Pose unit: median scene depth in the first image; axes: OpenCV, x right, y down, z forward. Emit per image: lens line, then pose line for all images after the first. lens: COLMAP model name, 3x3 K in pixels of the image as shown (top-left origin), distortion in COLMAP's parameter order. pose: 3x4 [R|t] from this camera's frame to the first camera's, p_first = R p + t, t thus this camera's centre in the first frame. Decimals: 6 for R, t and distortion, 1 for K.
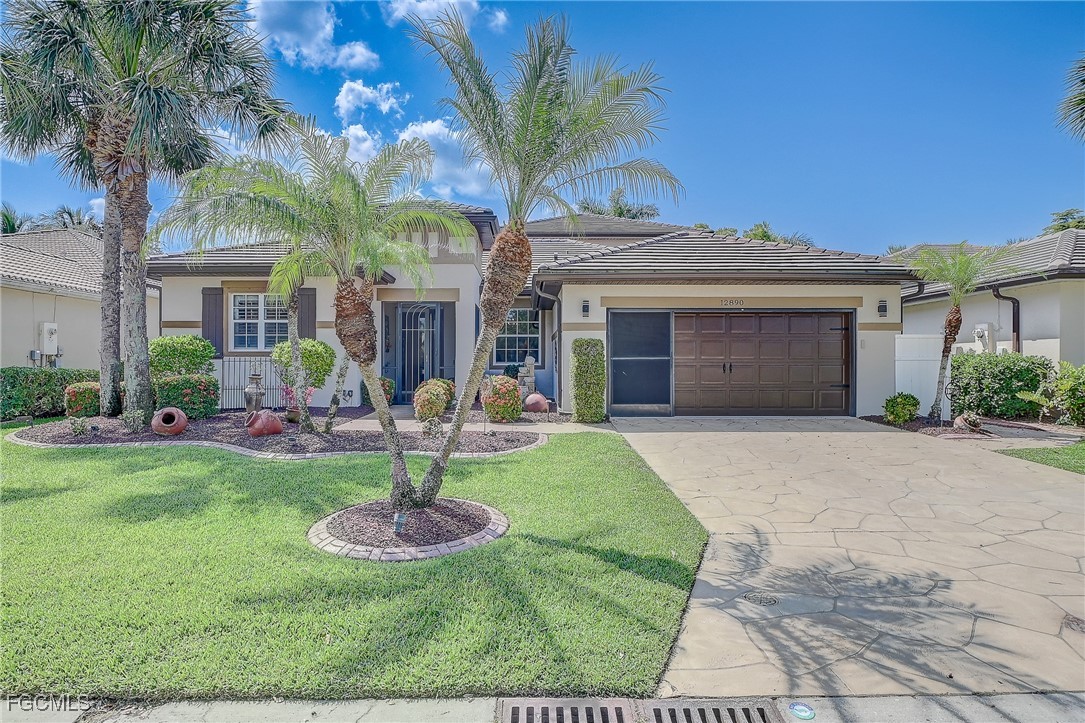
lens RADIAL K [[569.8, 0, 542.5], [0, 569.8, 361.5], [0, 0, 1]] dist [-0.000801, 0.000145]
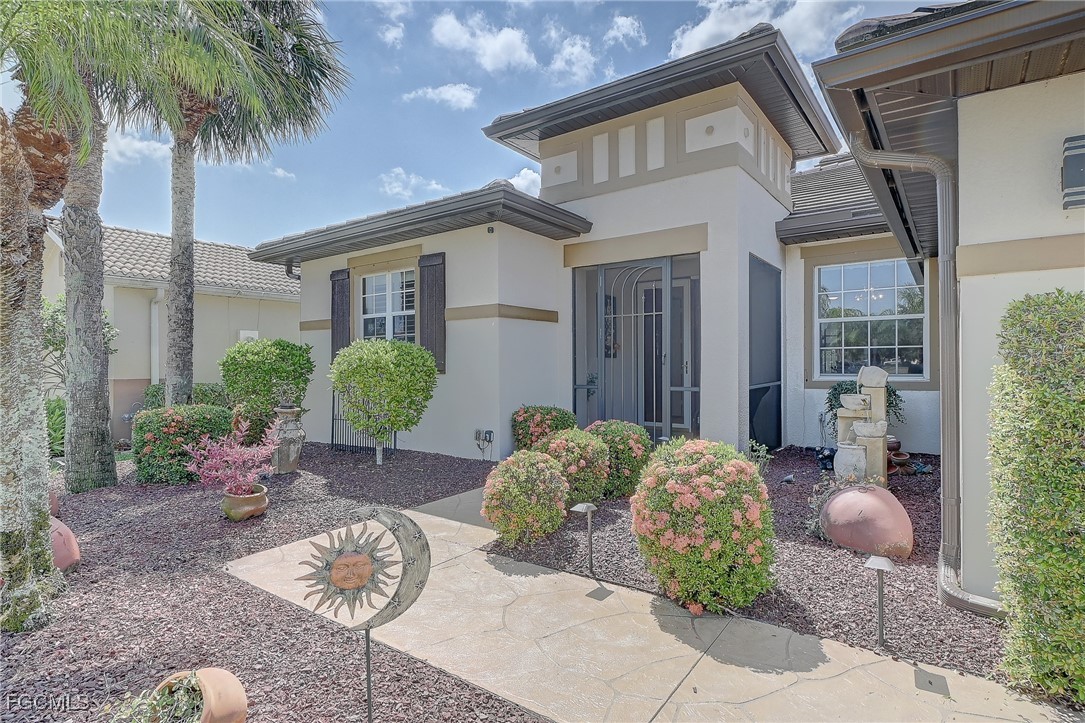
lens RADIAL K [[569.8, 0, 542.5], [0, 569.8, 361.5], [0, 0, 1]] dist [-0.000801, 0.000145]
pose [[0.795890, -0.012843, -0.605304, 0.032806], [0.008090, 0.999911, -0.010578, -0.009074], [0.605387, 0.003522, 0.795924, 0.589976]]
